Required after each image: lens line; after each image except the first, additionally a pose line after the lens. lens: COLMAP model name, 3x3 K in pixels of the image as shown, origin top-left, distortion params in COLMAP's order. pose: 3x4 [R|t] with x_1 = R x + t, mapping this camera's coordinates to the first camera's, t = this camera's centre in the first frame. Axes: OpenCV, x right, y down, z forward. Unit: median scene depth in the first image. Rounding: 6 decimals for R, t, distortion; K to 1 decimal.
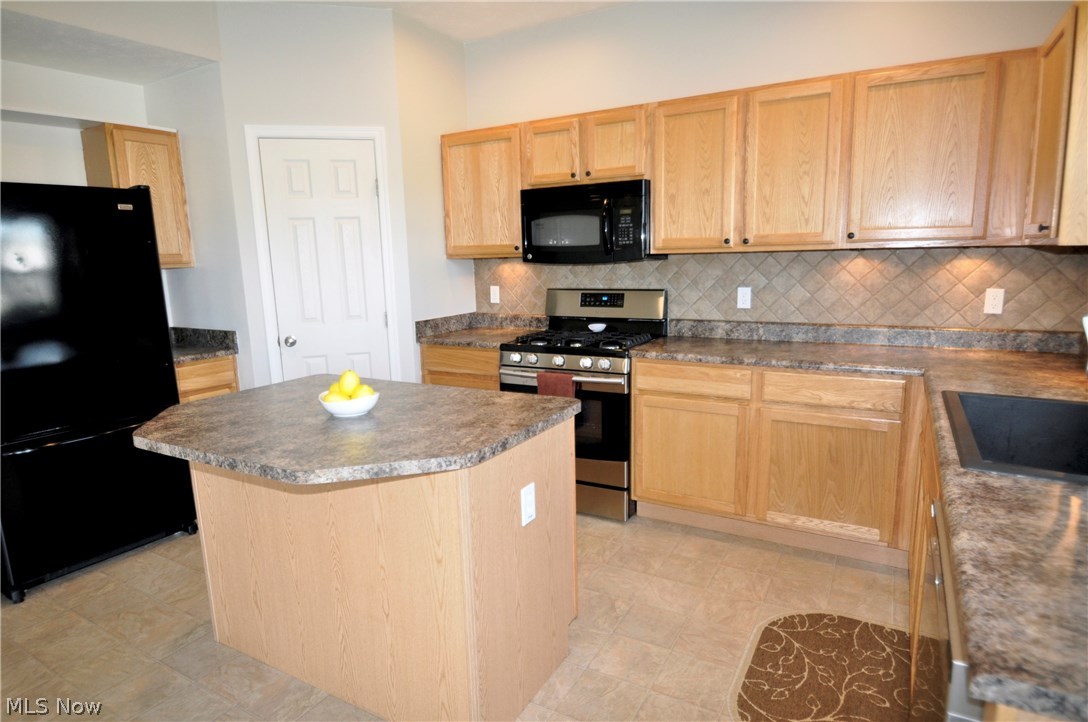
lens RADIAL K [[616.2, 0, 541.1], [0, 616.2, 362.0], [0, 0, 1]] dist [-0.024663, 0.000186]
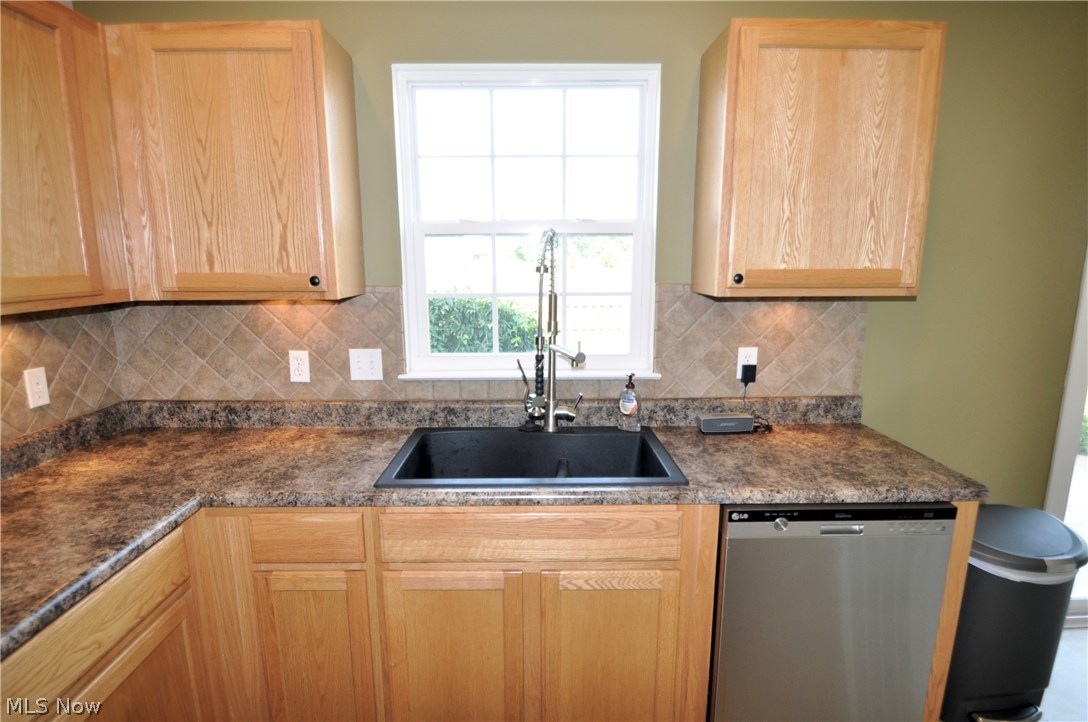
lens RADIAL K [[570.5, 0, 544.0], [0, 570.5, 369.6], [0, 0, 1]] dist [-0.003123, -0.017181]
pose [[-0.509080, -0.134350, 0.850169, -0.038728], [0.165412, 0.954060, 0.249816, -0.152099], [-0.844675, 0.267805, -0.463470, 0.689881]]
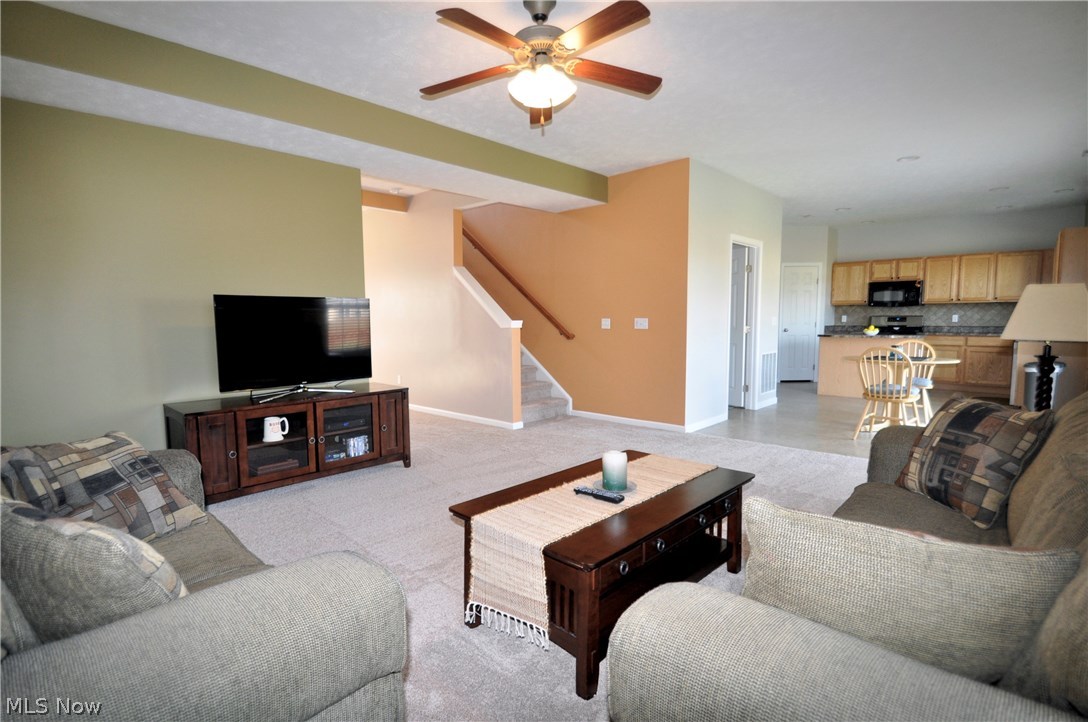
lens RADIAL K [[517.1, 0, 544.6], [0, 517.1, 368.0], [0, 0, 1]] dist [-0.001710, -0.008581]
pose [[0.972405, 0.042686, -0.229360, -1.060960], [-0.060388, 0.995667, -0.070721, 0.447261], [0.225347, 0.082620, 0.970769, -1.926585]]
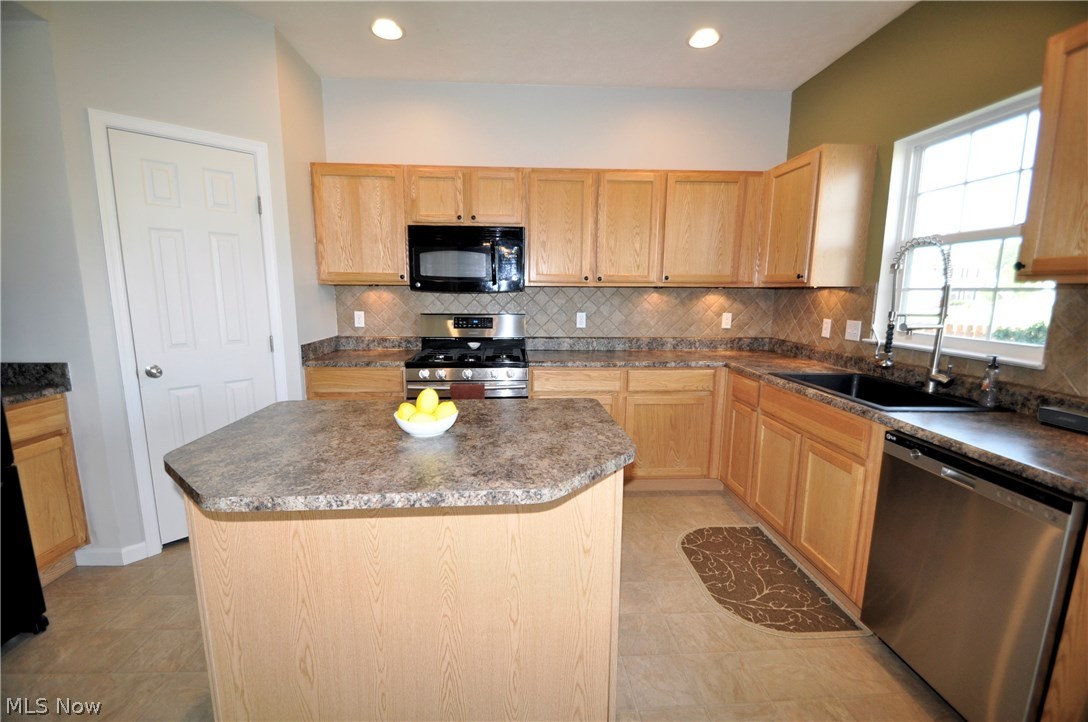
lens RADIAL K [[474.7, 0, 540.3], [0, 474.7, 366.4], [0, 0, 1]] dist [0.014996, -0.018395]
pose [[0.836638, -0.053916, 0.545096, -0.341308], [0.064878, 0.997893, -0.000877, -0.005746], [-0.543900, 0.036099, 0.838373, 0.158890]]
